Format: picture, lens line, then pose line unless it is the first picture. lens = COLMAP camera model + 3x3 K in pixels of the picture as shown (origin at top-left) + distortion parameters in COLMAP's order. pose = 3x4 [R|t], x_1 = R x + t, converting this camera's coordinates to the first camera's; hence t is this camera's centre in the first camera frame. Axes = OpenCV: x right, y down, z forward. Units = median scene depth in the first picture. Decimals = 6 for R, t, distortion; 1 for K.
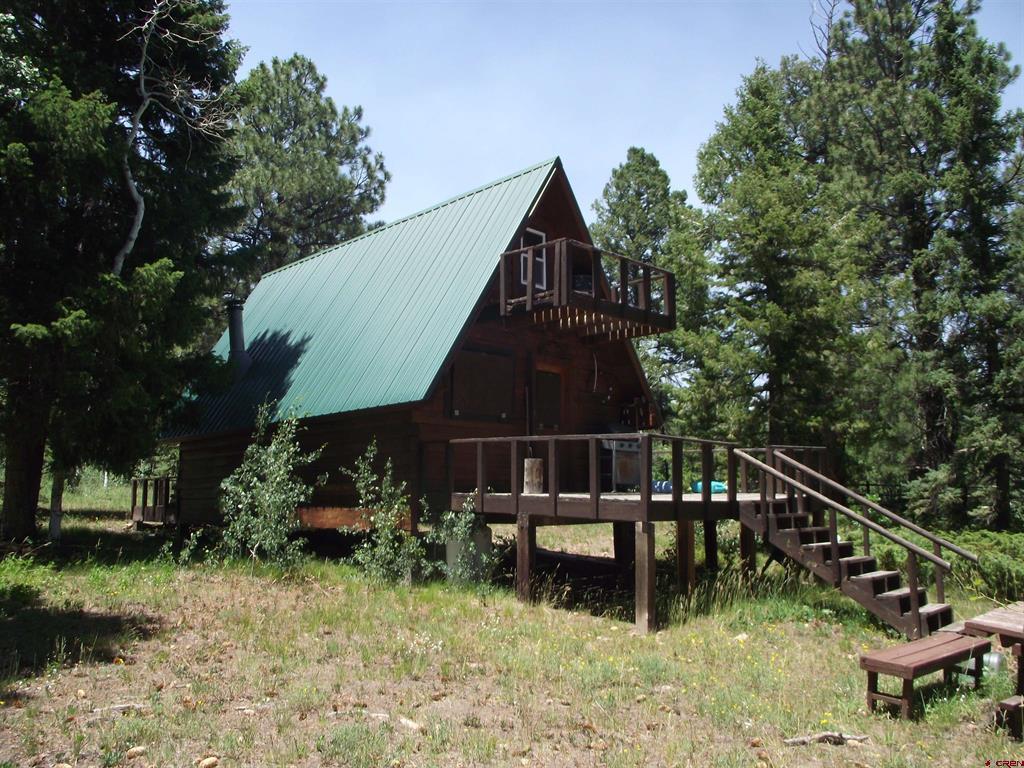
lens RADIAL K [[848.8, 0, 517.0], [0, 848.8, 390.1], [0, 0, 1]] dist [-0.039523, -0.002370]
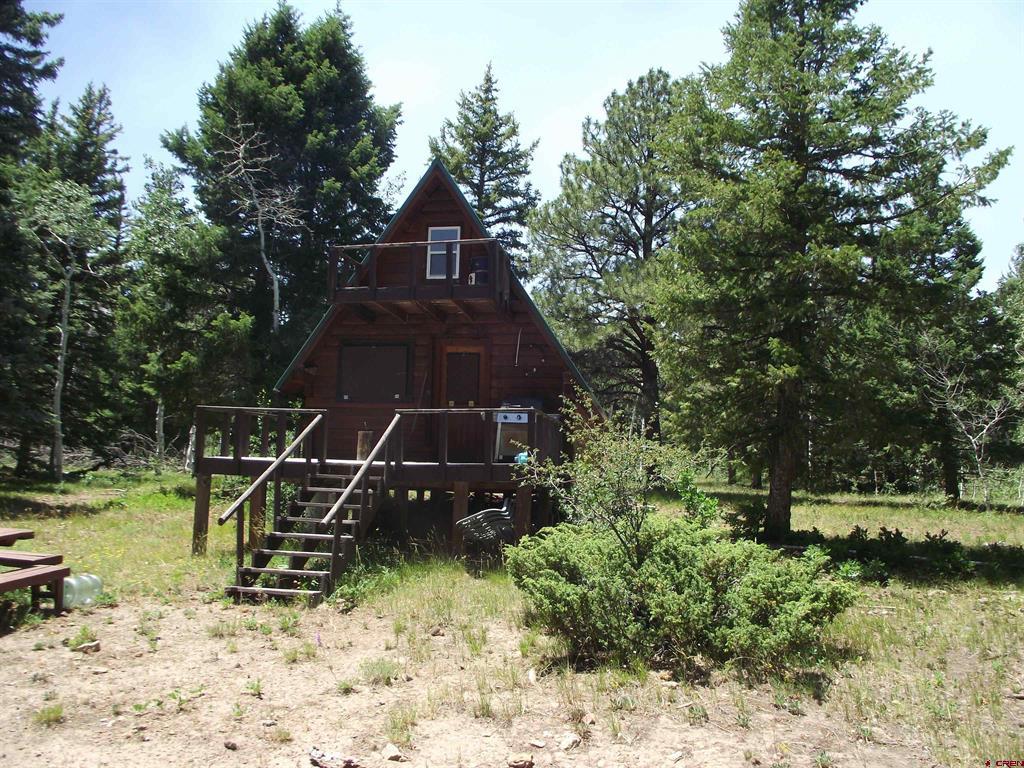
lens RADIAL K [[848.8, 0, 503.8], [0, 848.8, 375.9], [0, 0, 1]] dist [-0.039523, -0.002370]
pose [[0.524358, -0.086254, -0.847118, 0.969509], [0.077247, 0.995573, -0.053554, 0.069417], [0.847987, -0.037355, 0.528699, 0.463829]]
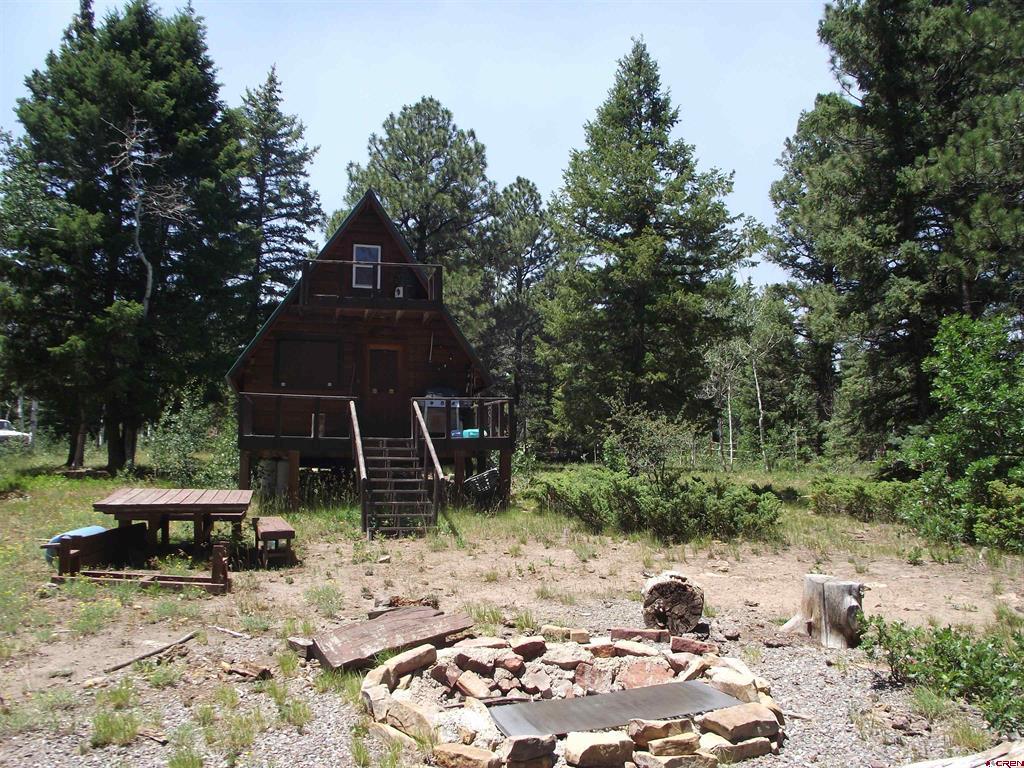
lens RADIAL K [[848.8, 0, 505.4], [0, 848.8, 383.3], [0, 0, 1]] dist [-0.039523, -0.002370]
pose [[0.845106, -0.043259, -0.532846, 0.897792], [0.058507, 0.998218, 0.011753, 0.026149], [0.531388, -0.041108, 0.846130, -0.030873]]
